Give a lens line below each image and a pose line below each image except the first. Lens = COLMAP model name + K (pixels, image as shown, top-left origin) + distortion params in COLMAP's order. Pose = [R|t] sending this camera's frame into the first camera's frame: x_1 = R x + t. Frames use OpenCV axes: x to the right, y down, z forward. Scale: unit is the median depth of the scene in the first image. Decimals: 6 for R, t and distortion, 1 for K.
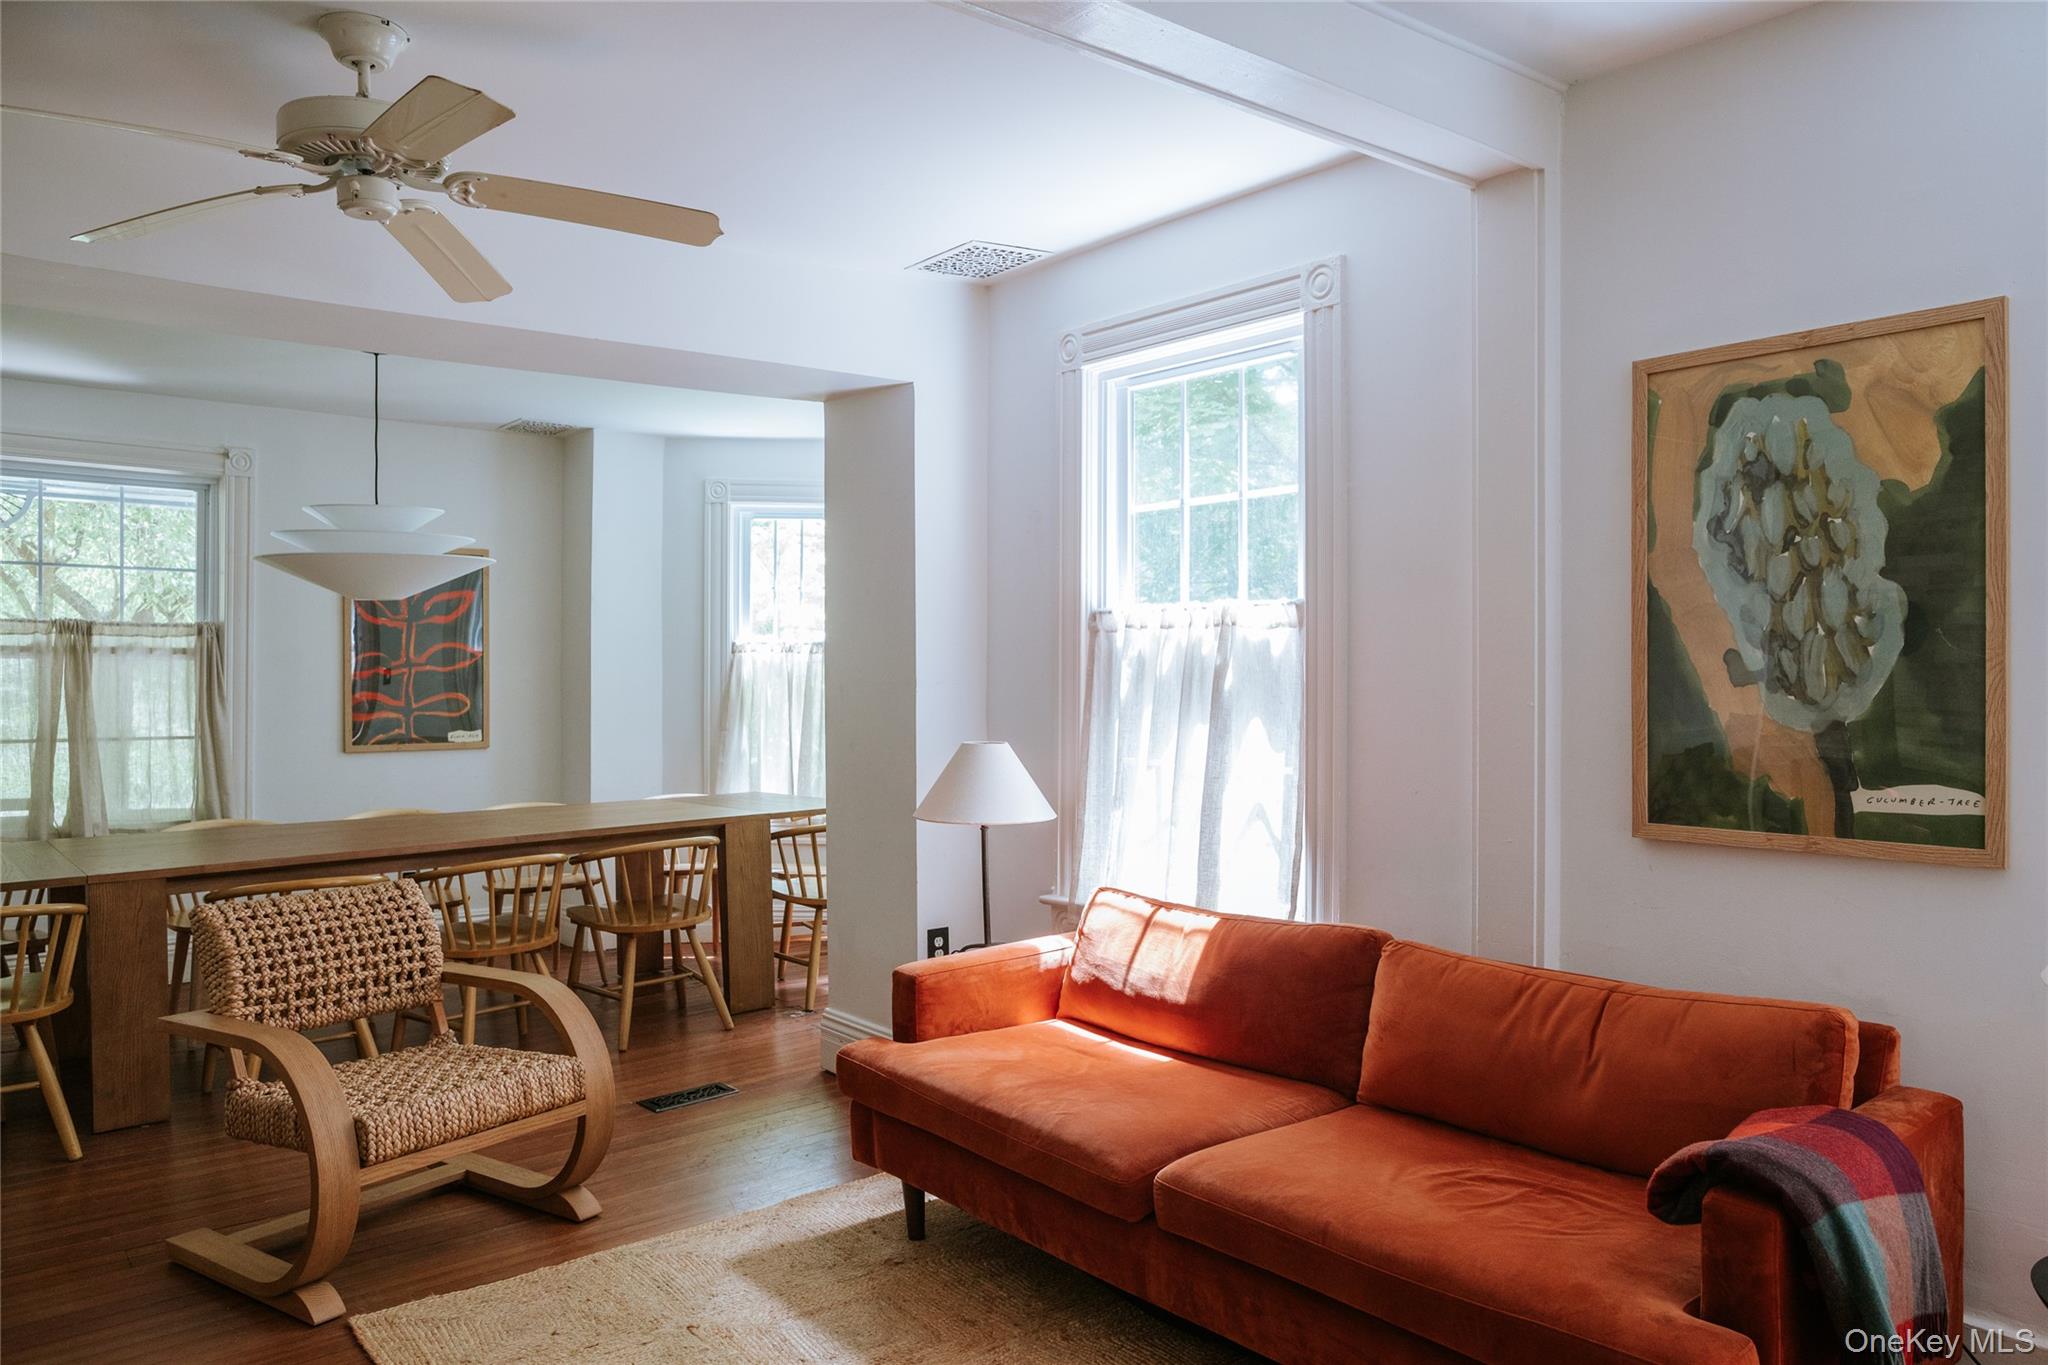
lens RADIAL K [[1408.6, 0, 1024.0], [0, 1408.6, 682.5], [0, 0, 1]] dist [-0.048496, 0.053327]
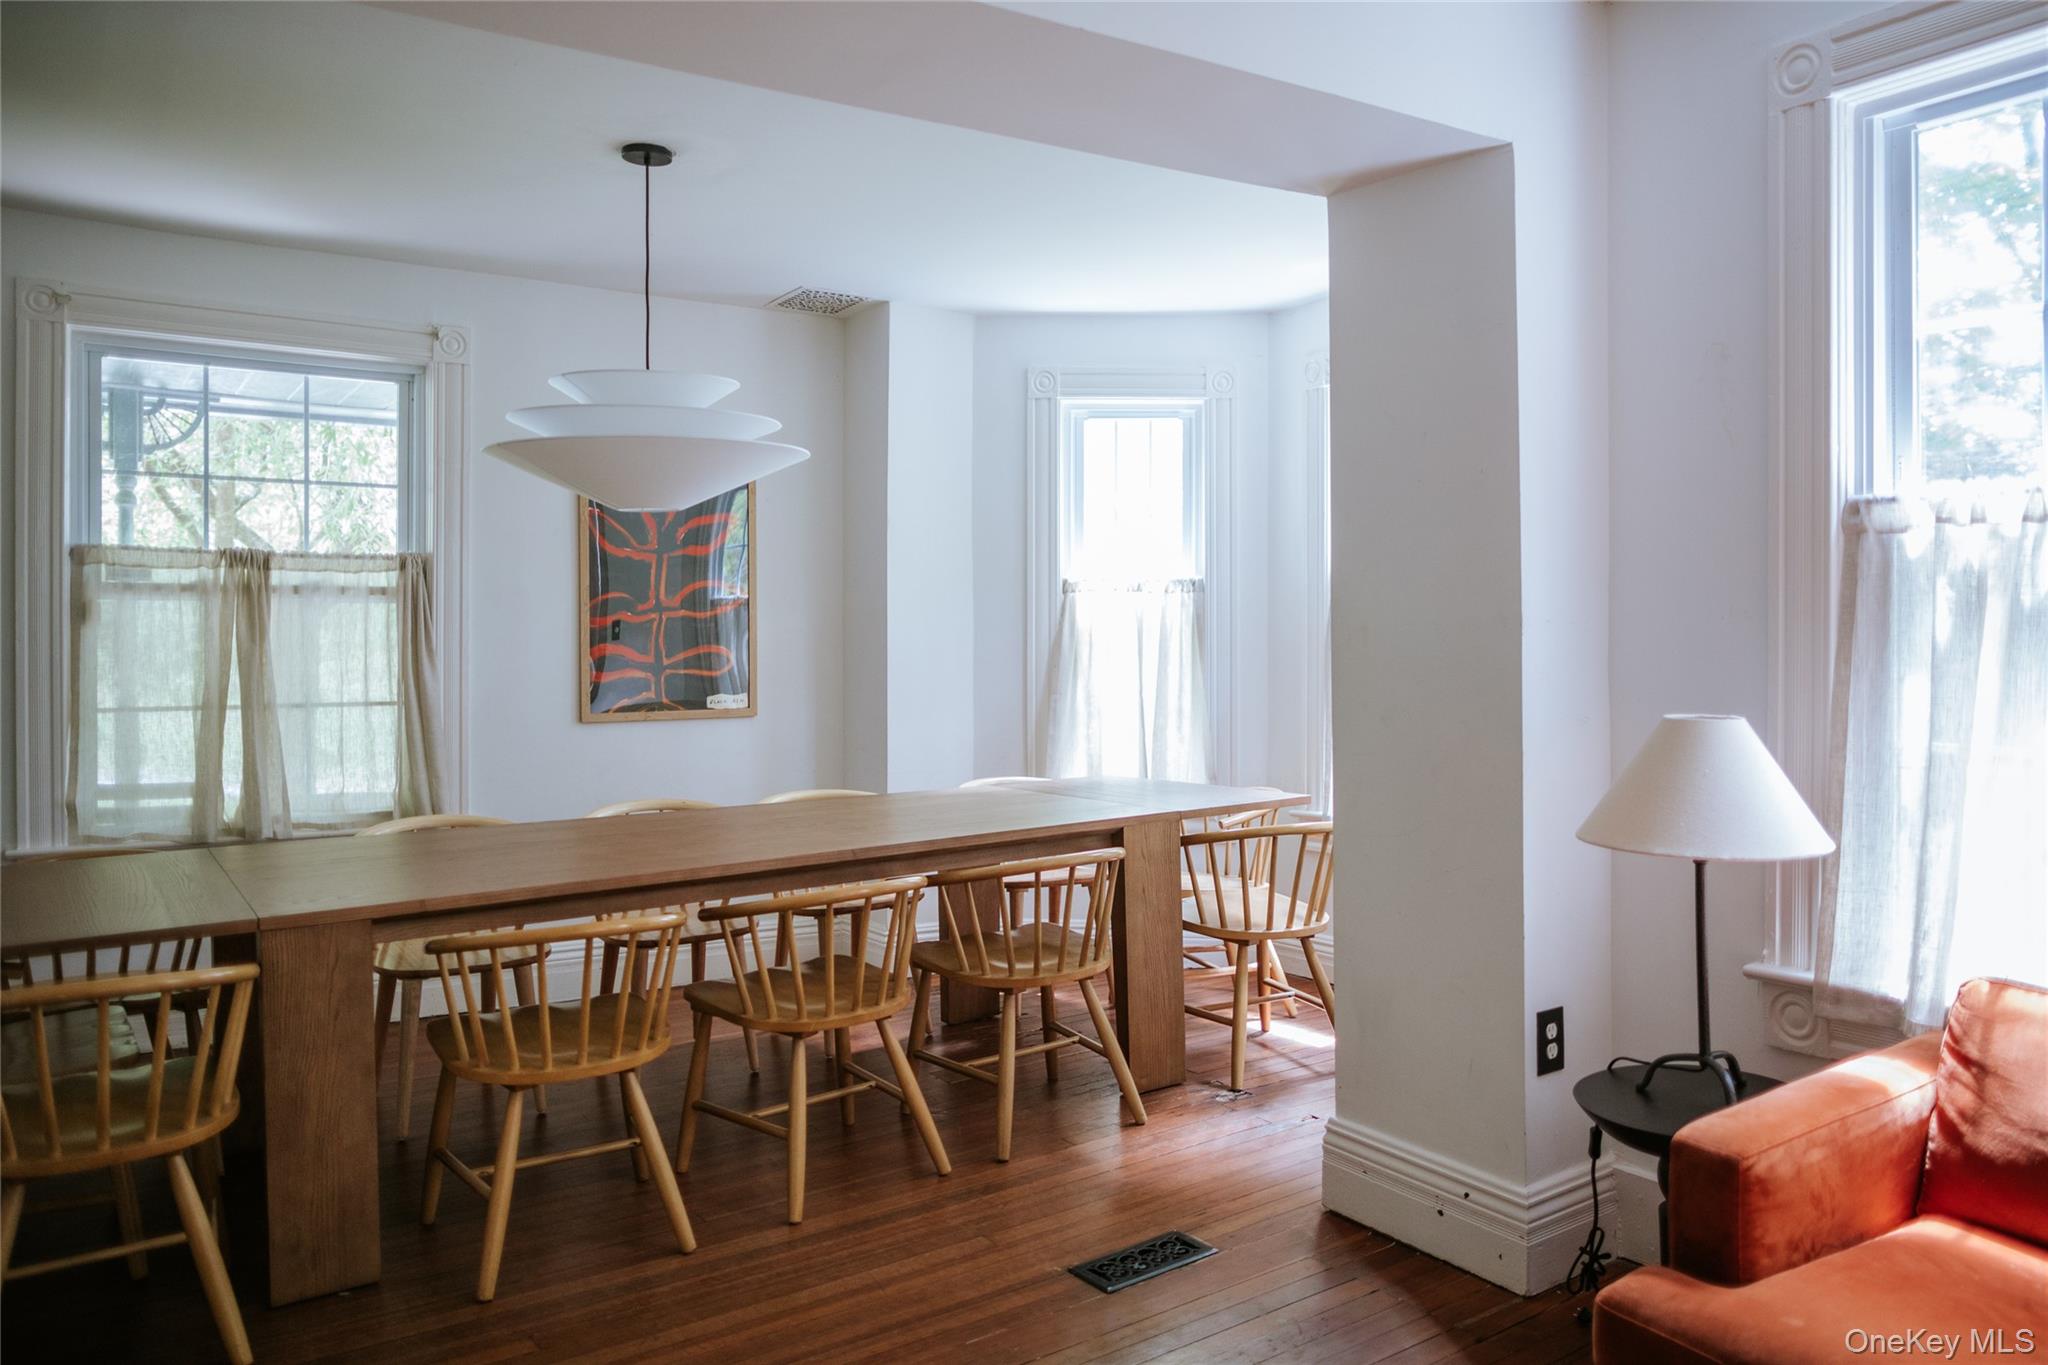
lens RADIAL K [[1362.5, 0, 1027.6], [0, 1362.5, 646.9], [0, 0, 1]] dist [-0.048800, 0.049866]
pose [[0.996413, -0.002826, -0.084577, -0.193998], [0.003015, 0.999993, 0.002108, 0.008135], [0.084571, -0.002356, 0.996415, 0.300569]]
